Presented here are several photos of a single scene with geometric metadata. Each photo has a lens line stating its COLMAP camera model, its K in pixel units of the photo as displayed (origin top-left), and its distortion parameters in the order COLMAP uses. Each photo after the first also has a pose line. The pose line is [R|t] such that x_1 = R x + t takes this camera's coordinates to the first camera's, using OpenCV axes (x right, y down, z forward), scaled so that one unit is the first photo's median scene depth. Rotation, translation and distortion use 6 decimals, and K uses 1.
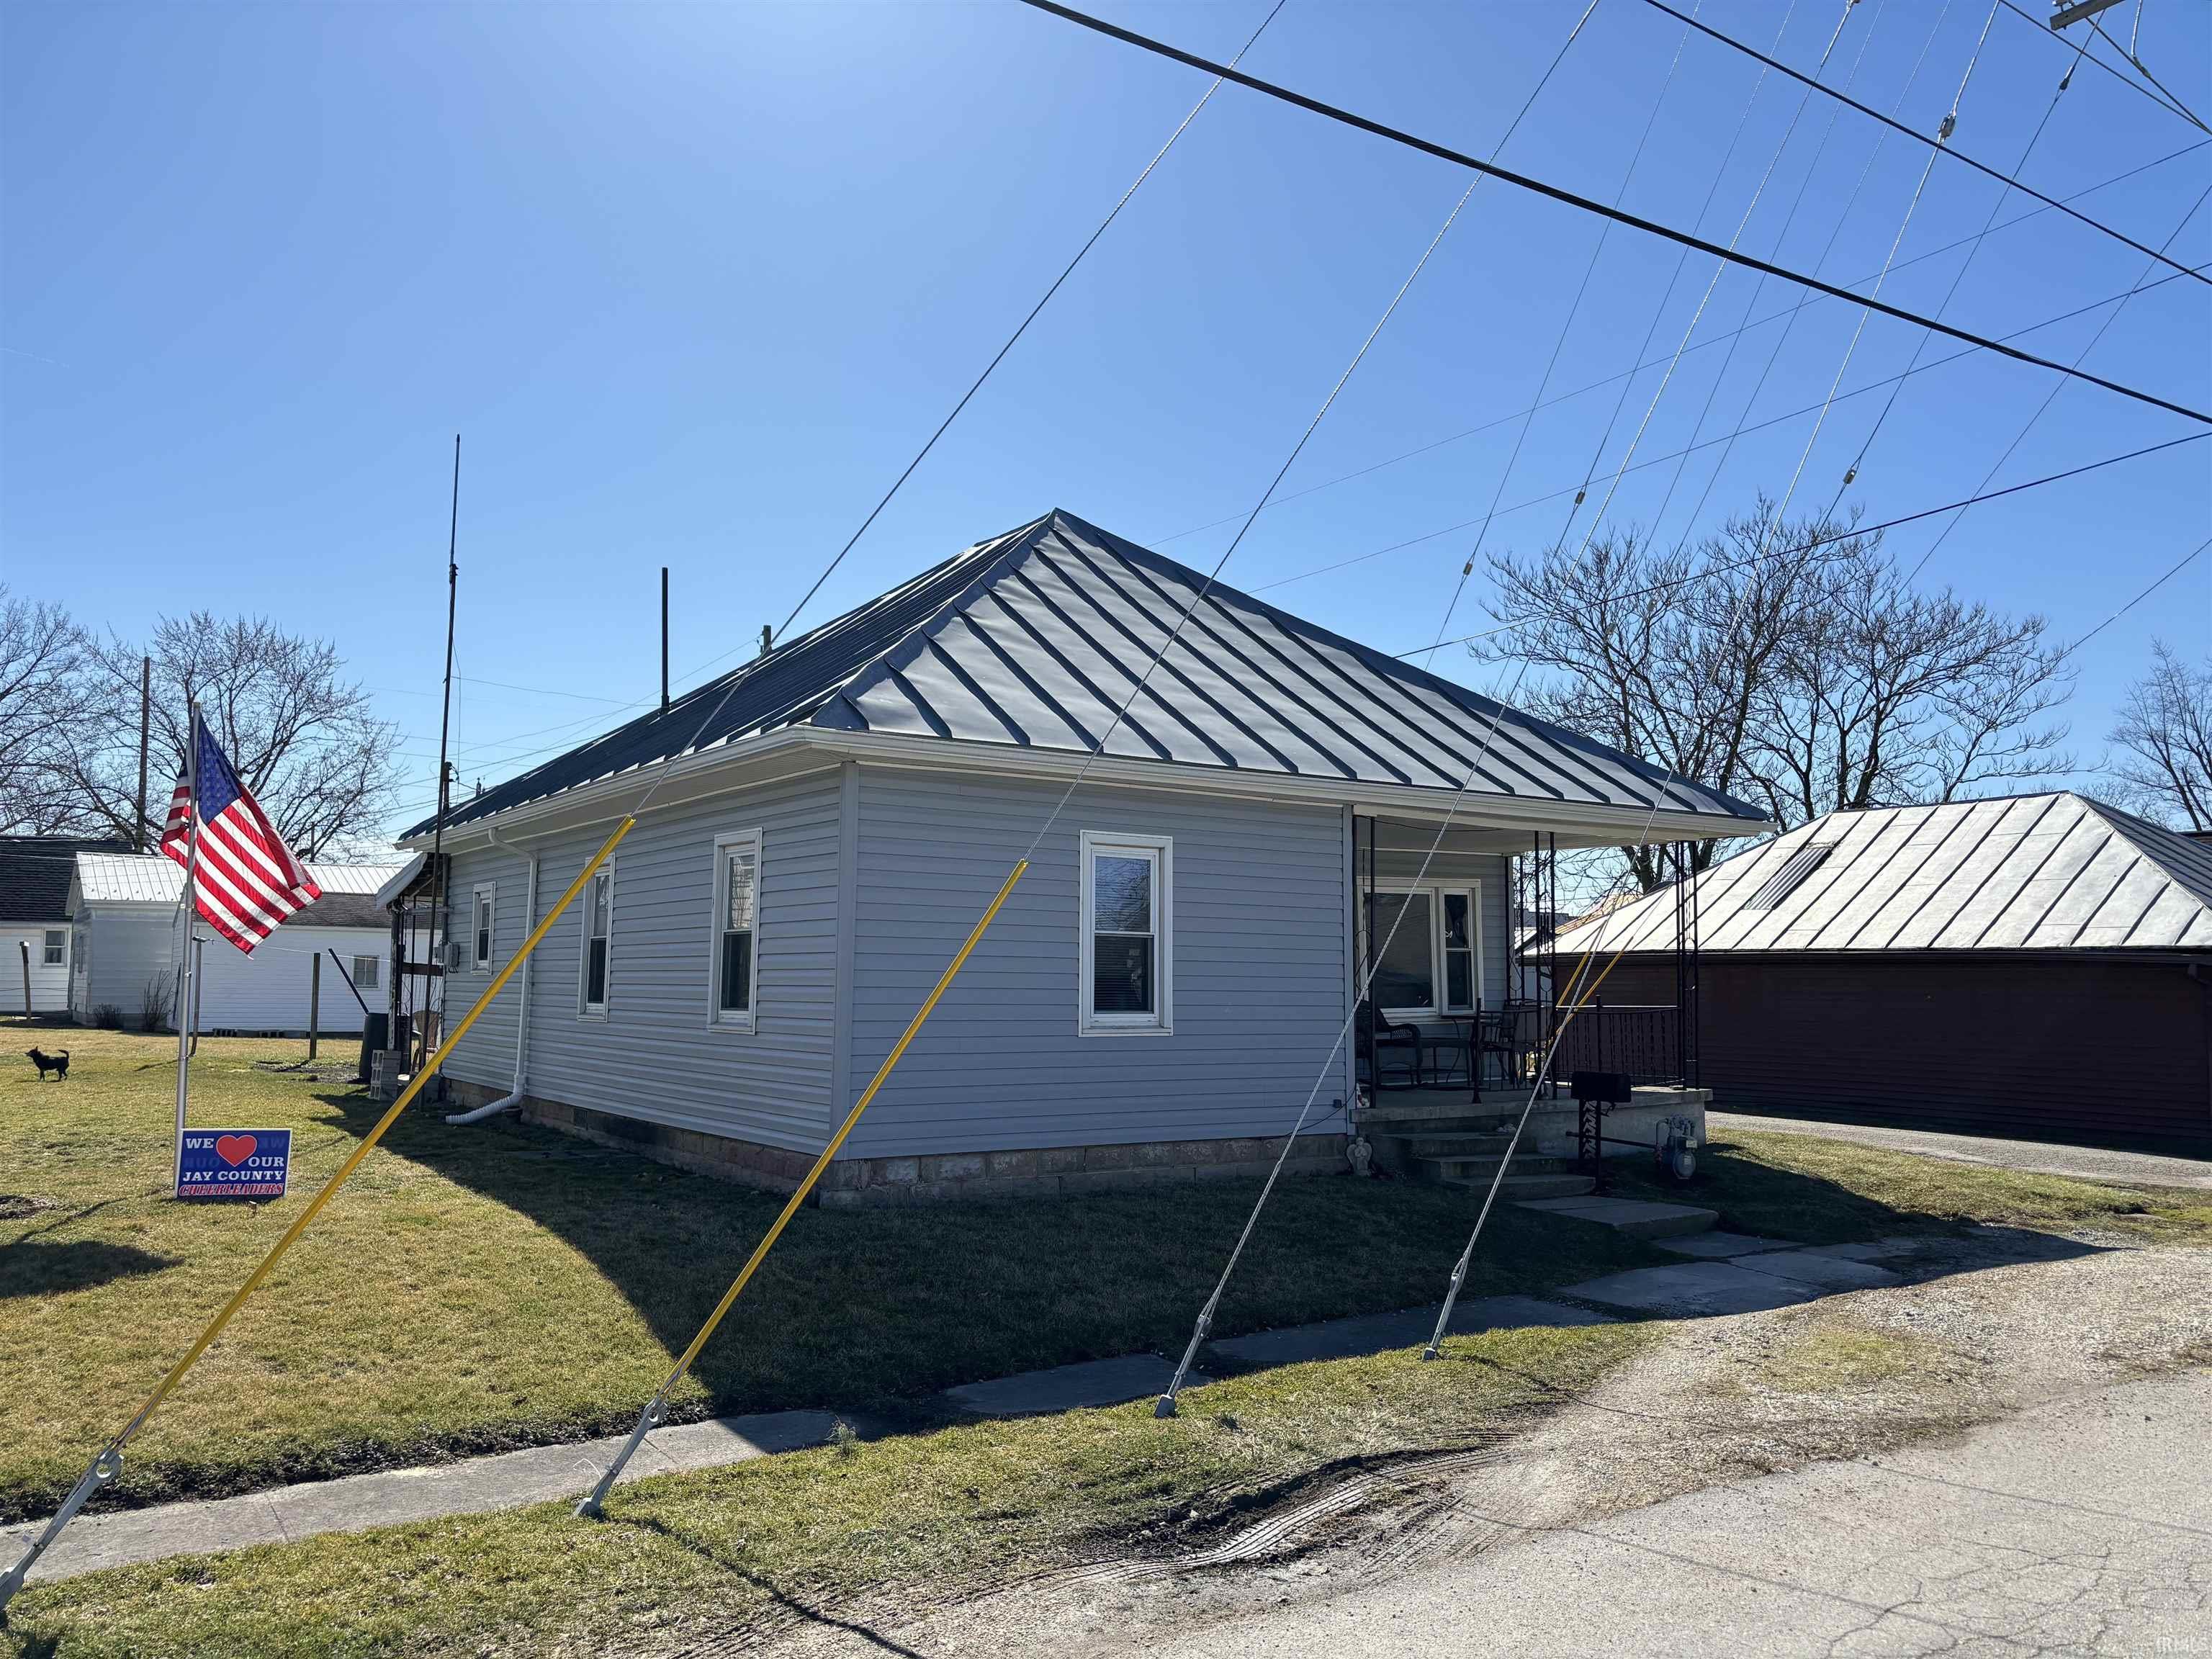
lens RADIAL K [[1682.5, 0, 1101.7], [0, 1682.5, 820.9], [0, 0, 1]] dist [0.027354, -0.019133]
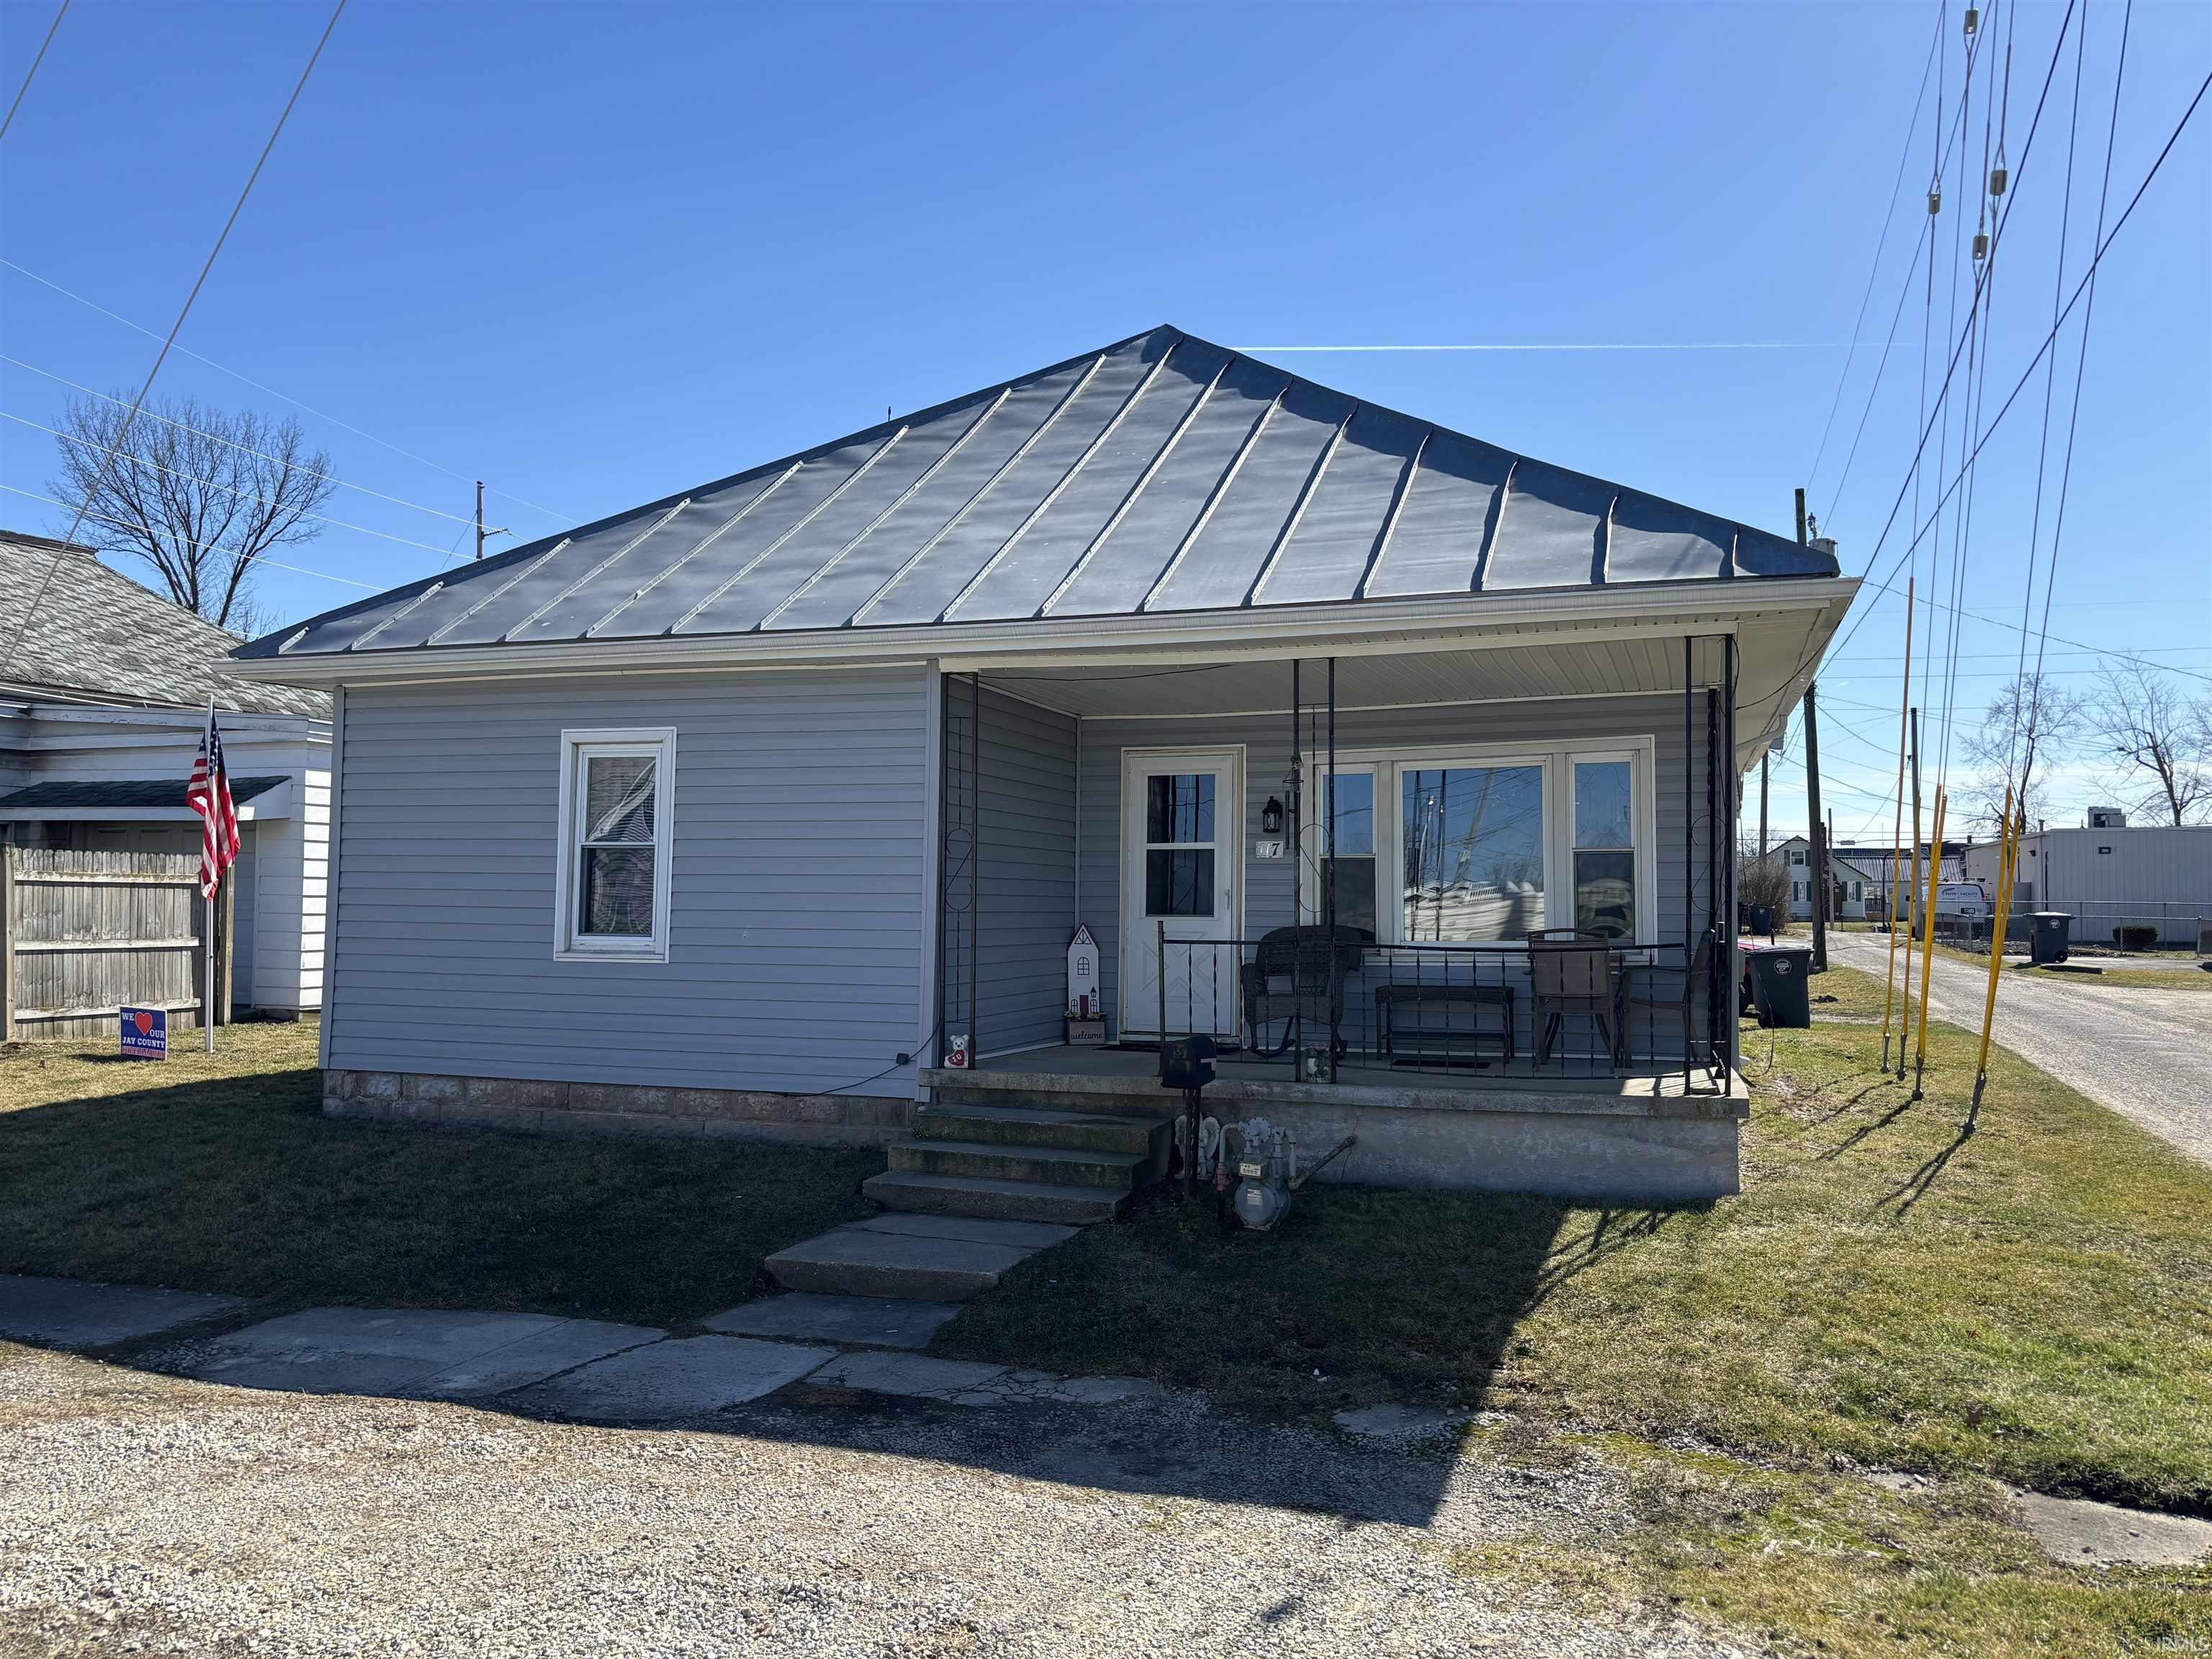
lens RADIAL K [[1682.5, 0, 1105.5], [0, 1682.5, 838.6], [0, 0, 1]] dist [0.027354, -0.019133]
pose [[0.593256, -0.031069, -0.804414, 0.866626], [0.072596, 0.997248, 0.015022, 0.069732], [0.801734, -0.067309, 0.593879, 0.688158]]
